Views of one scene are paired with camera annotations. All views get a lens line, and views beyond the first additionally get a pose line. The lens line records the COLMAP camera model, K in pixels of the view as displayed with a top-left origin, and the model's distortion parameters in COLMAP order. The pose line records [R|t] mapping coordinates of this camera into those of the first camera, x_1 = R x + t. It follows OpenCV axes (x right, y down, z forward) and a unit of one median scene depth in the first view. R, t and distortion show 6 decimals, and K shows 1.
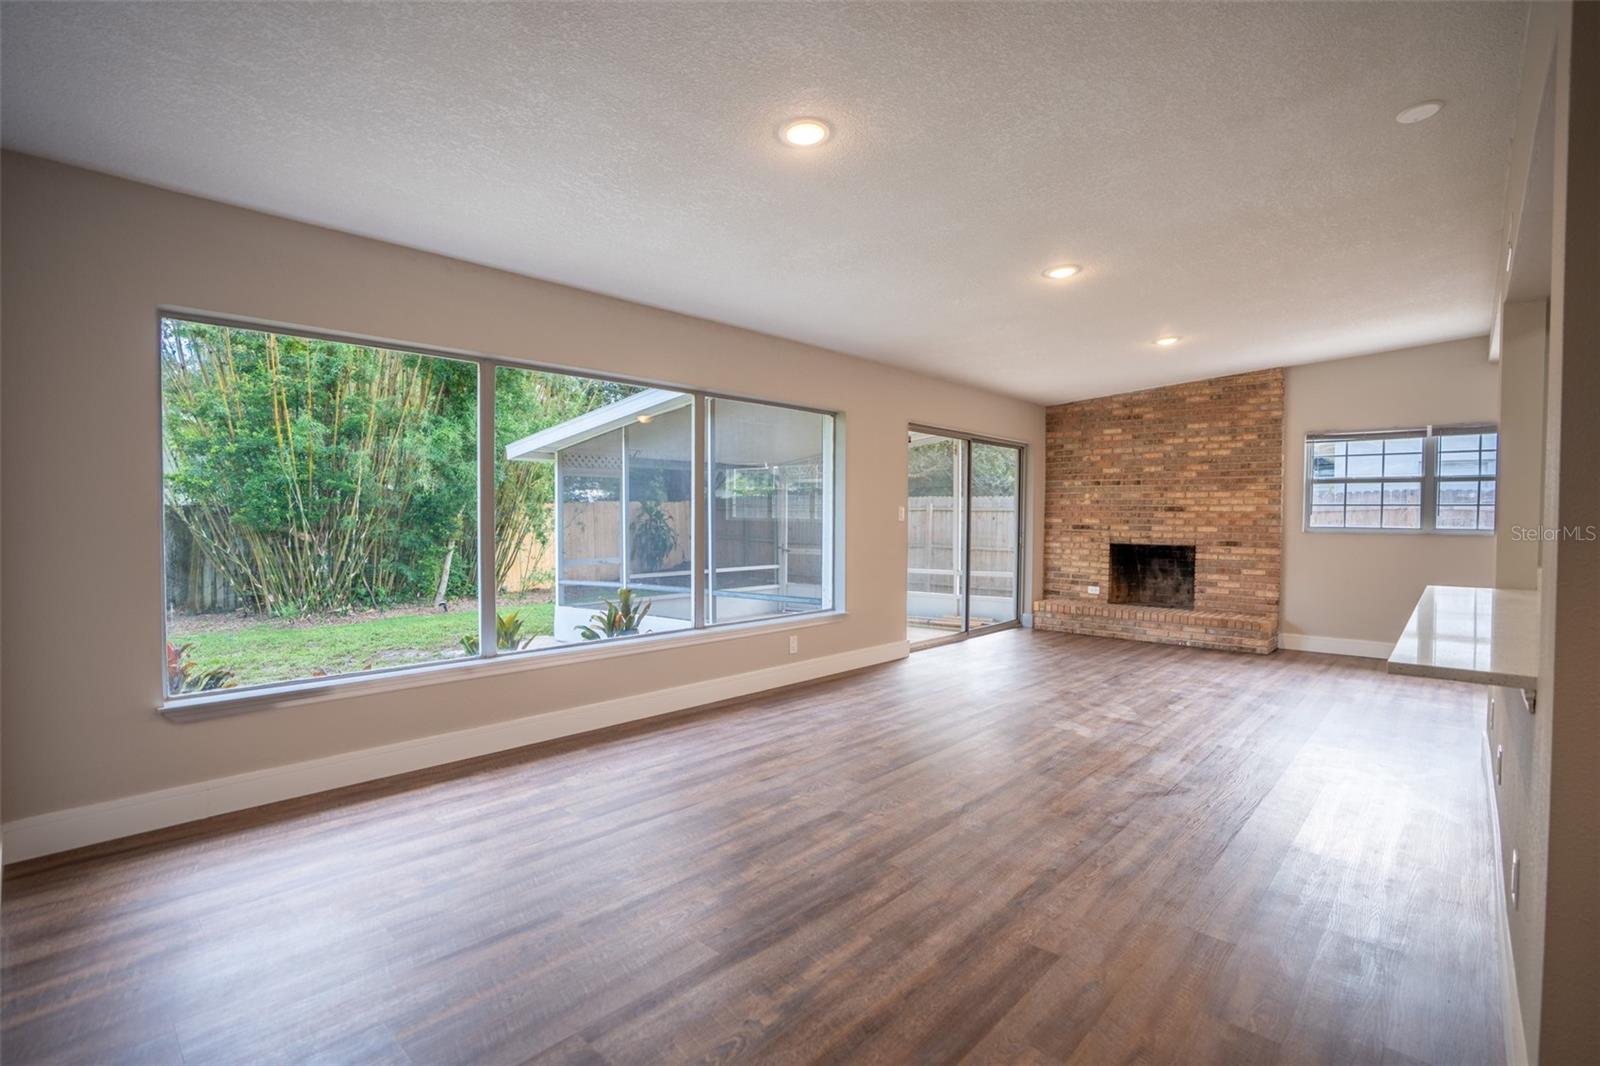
lens RADIAL K [[757.4, 0, 810.9], [0, 757.4, 535.2], [0, 0, 1]] dist [-0.020876, 0.004197]
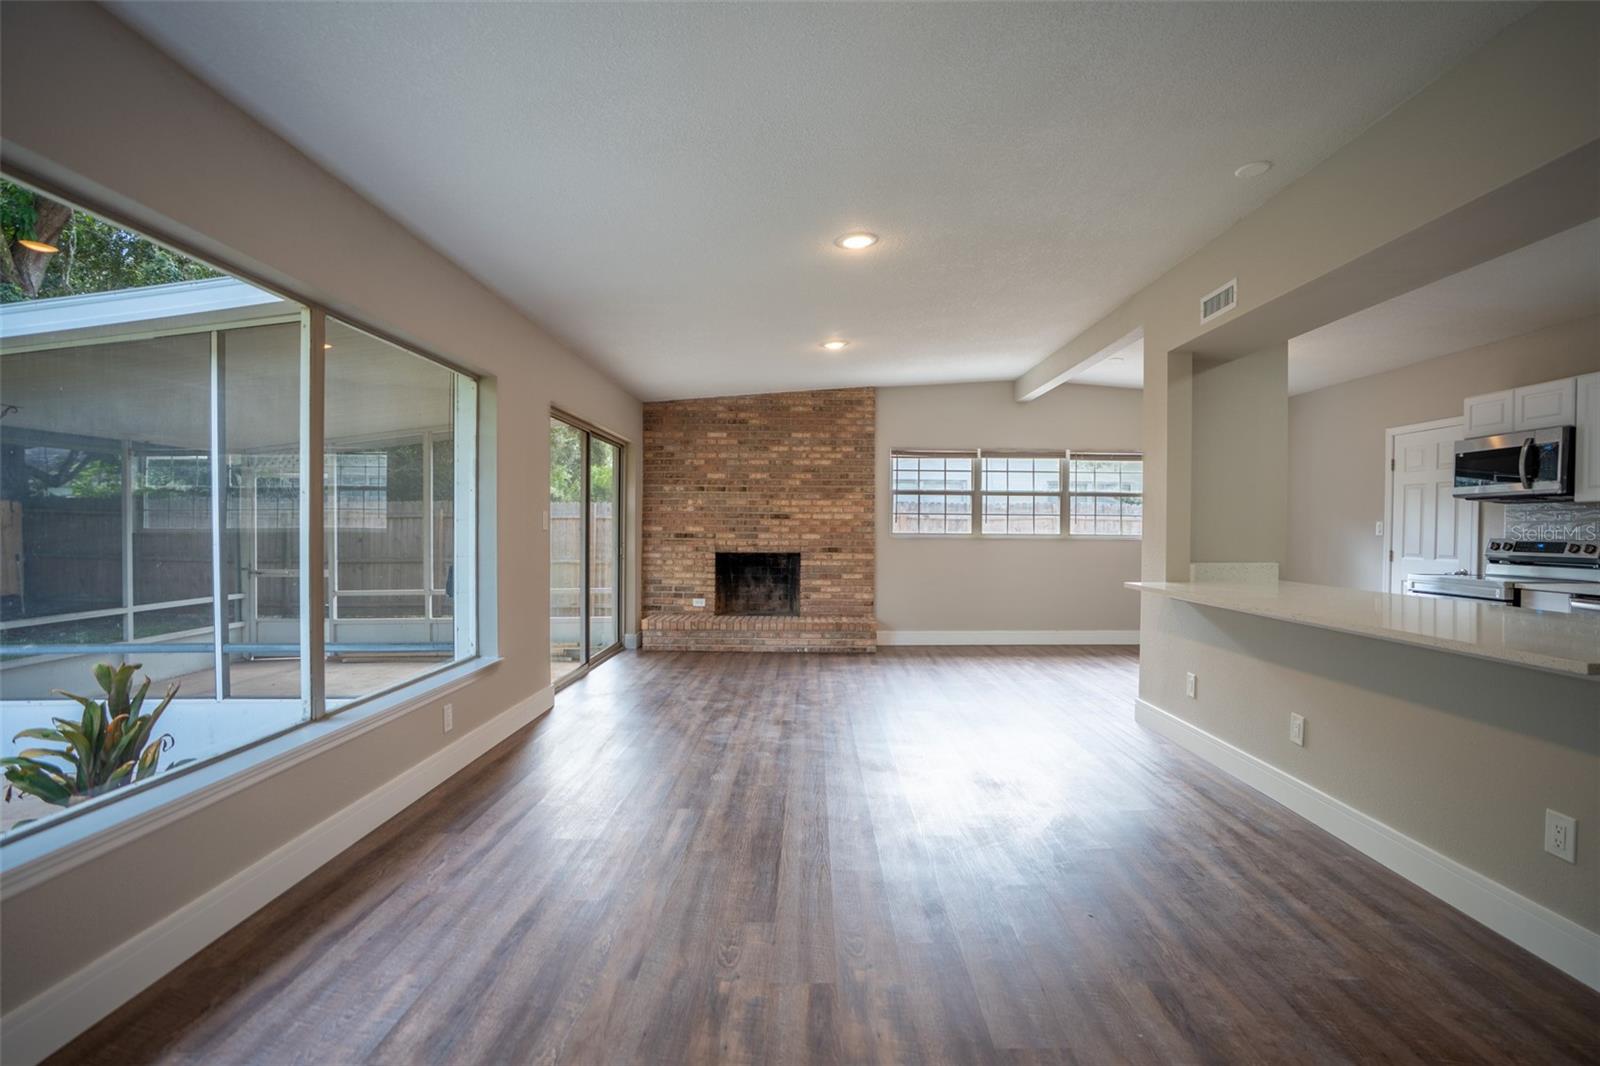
lens RADIAL K [[757.4, 0, 803.2], [0, 757.4, 533.4], [0, 0, 1]] dist [-0.020876, 0.004197]
pose [[0.751053, -0.005443, 0.660220, -0.163750], [0.015989, 0.999823, -0.009946, -0.001880], [-0.660049, 0.018026, 0.751006, 0.228639]]
